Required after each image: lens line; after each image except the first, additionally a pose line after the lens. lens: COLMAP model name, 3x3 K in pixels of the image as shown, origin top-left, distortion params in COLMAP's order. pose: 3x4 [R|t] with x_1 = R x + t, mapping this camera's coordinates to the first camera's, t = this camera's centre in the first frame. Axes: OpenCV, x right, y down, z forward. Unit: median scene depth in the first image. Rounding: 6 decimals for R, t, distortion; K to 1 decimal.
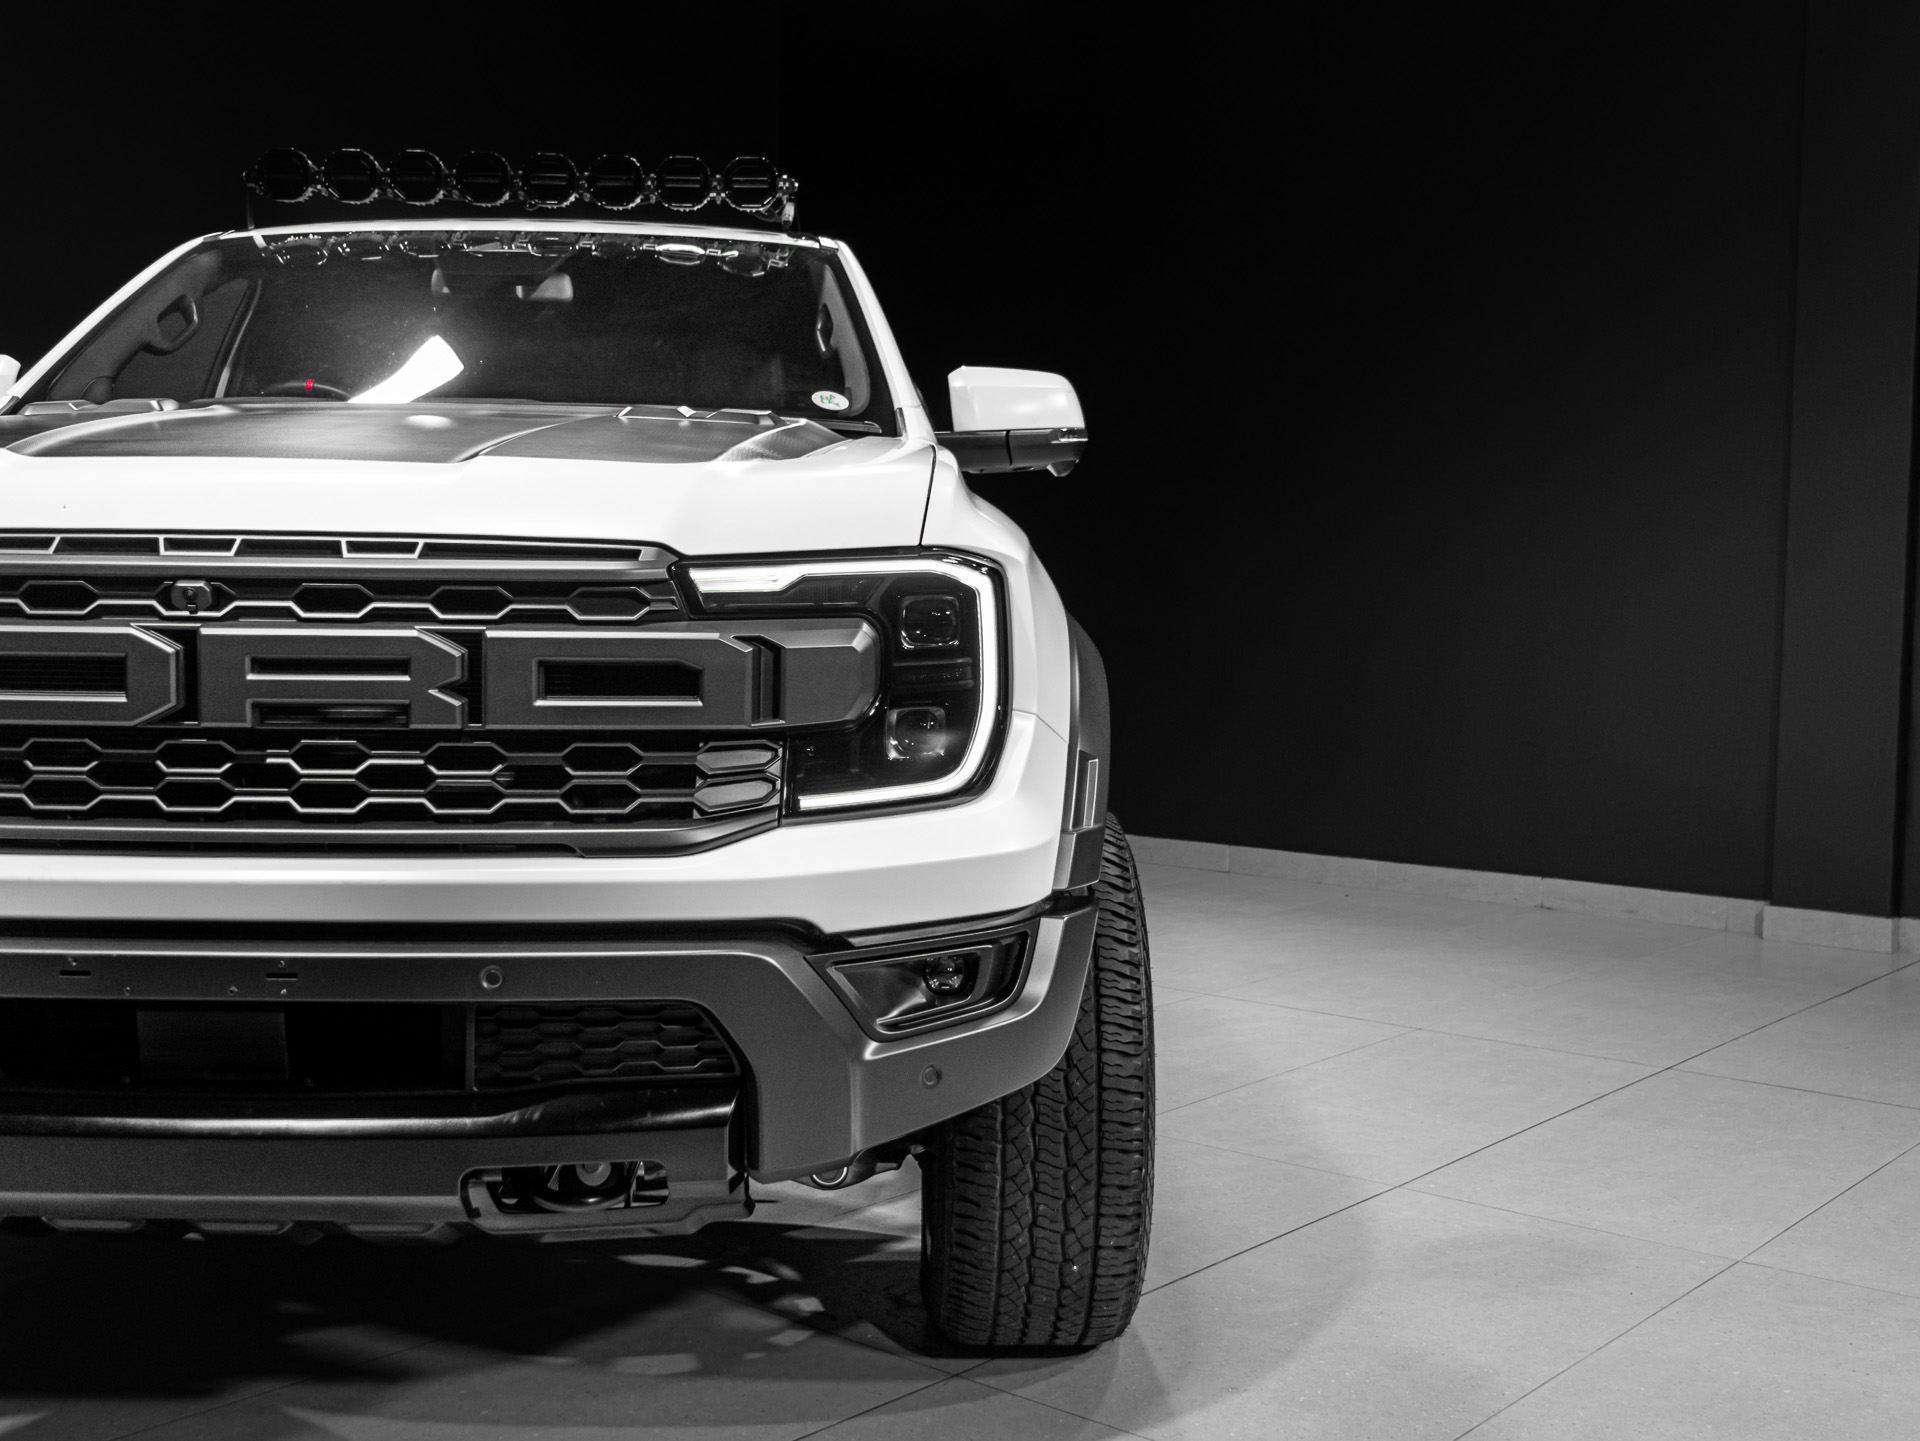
lens RADIAL K [[2120.7, 0, 916.2], [0, 2120.7, 705.5], [0, 0, 1]] dist [-0.034498, -0.016266]
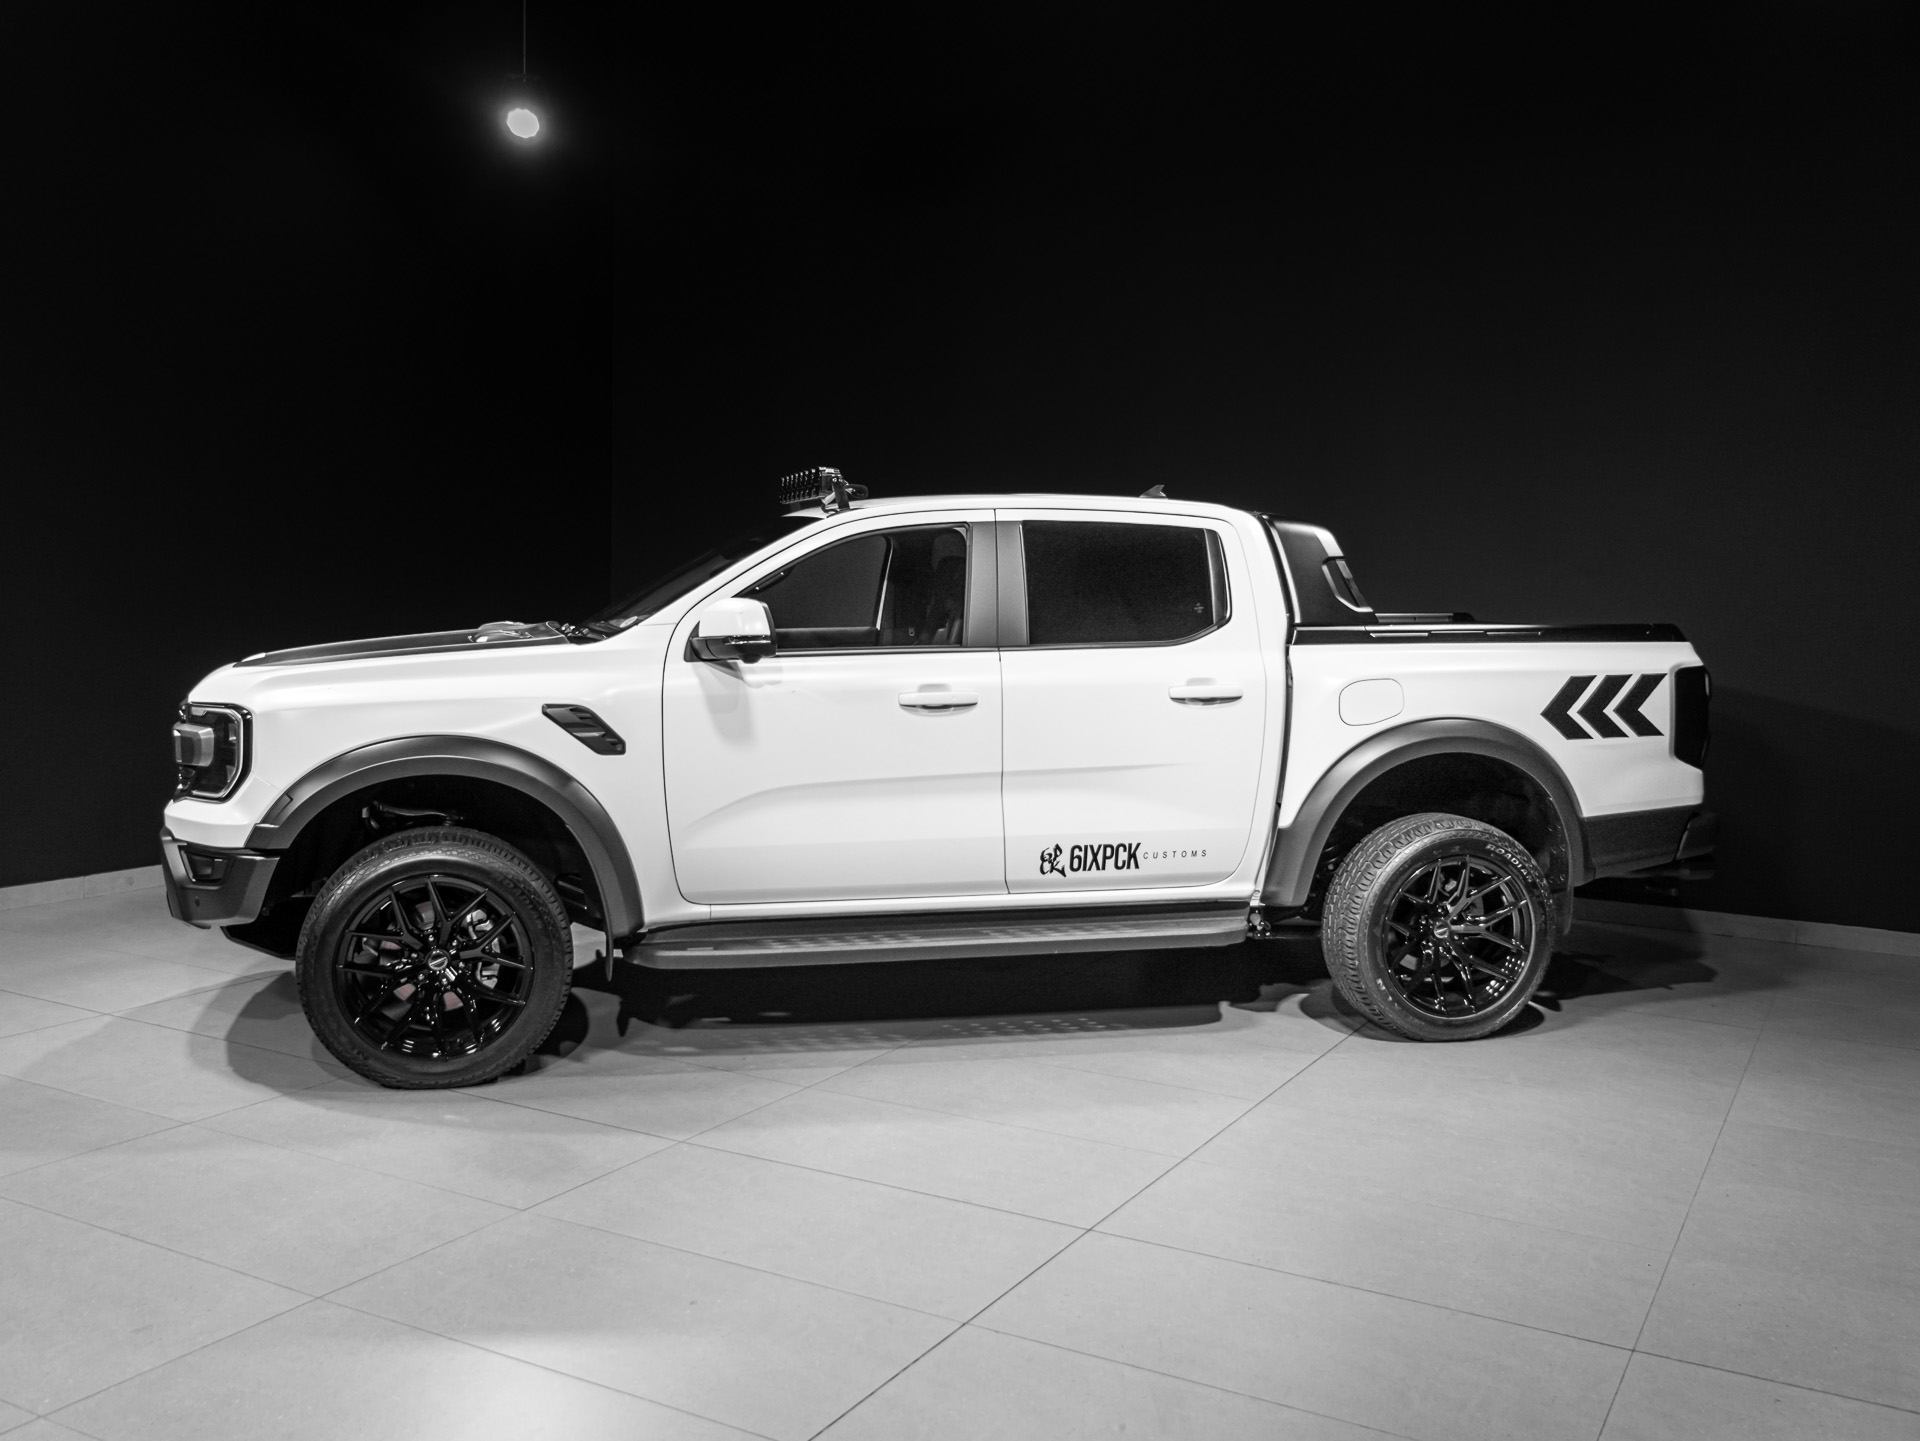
lens RADIAL K [[1745.8, 0, 956.0], [0, 1745.8, 734.9], [0, 0, 1]] dist [0.002041, 0.010551]
pose [[0.218706, 0.081772, -0.972358, 2.382786], [-0.084696, 0.994313, 0.064569, -0.260880], [0.972108, 0.068233, 0.224388, 1.448486]]
